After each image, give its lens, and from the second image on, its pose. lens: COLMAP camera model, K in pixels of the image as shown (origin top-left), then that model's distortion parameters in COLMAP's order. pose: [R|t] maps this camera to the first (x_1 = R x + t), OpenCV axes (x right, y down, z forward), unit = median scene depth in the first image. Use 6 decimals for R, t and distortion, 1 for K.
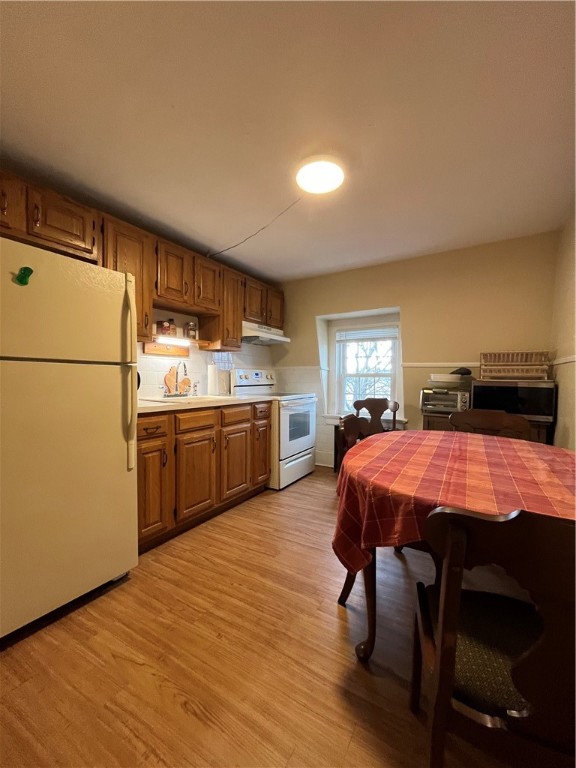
lens RADIAL K [[312.0, 0, 289.1], [0, 312.0, 384.8], [0, 0, 1]] dist [-0.000731, -0.000334]
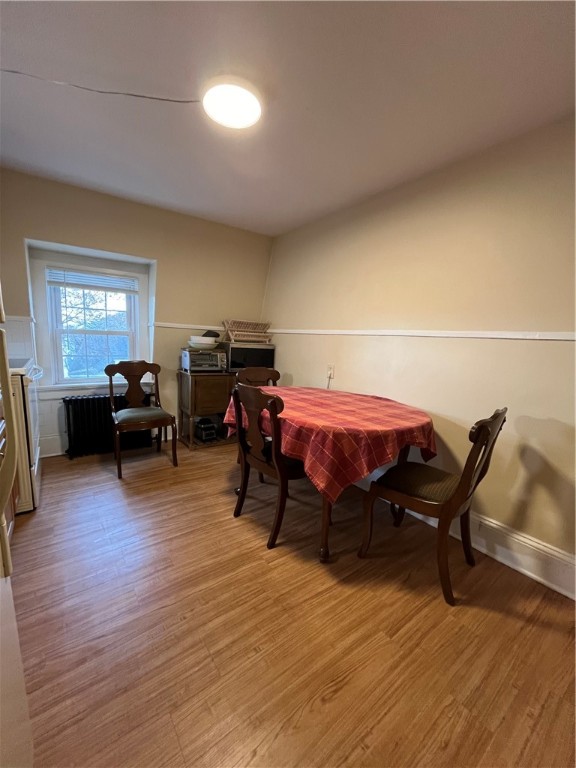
lens RADIAL K [[312.0, 0, 287.8], [0, 312.0, 383.1], [0, 0, 1]] dist [-0.000731, -0.000334]
pose [[0.381853, -0.120681, 0.916310, -0.486467], [-0.020390, 0.990097, 0.138896, -0.035104], [-0.923998, -0.071721, 0.375611, 0.344400]]
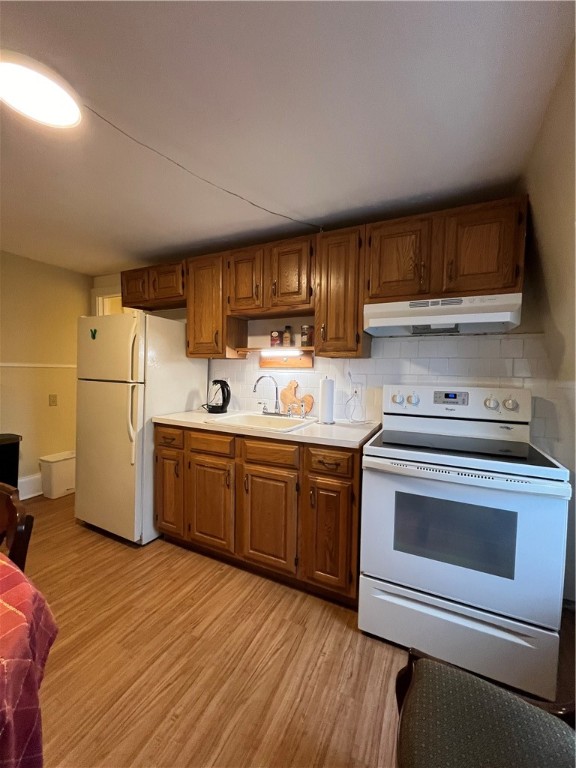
lens RADIAL K [[312.0, 0, 288.4], [0, 312.0, 385.2], [0, 0, 1]] dist [-0.000731, -0.000334]
pose [[0.086153, 0.044680, -0.995280, 0.540848], [-0.041503, 0.998288, 0.041223, -0.088896], [0.995417, 0.037756, 0.087860, 1.008411]]
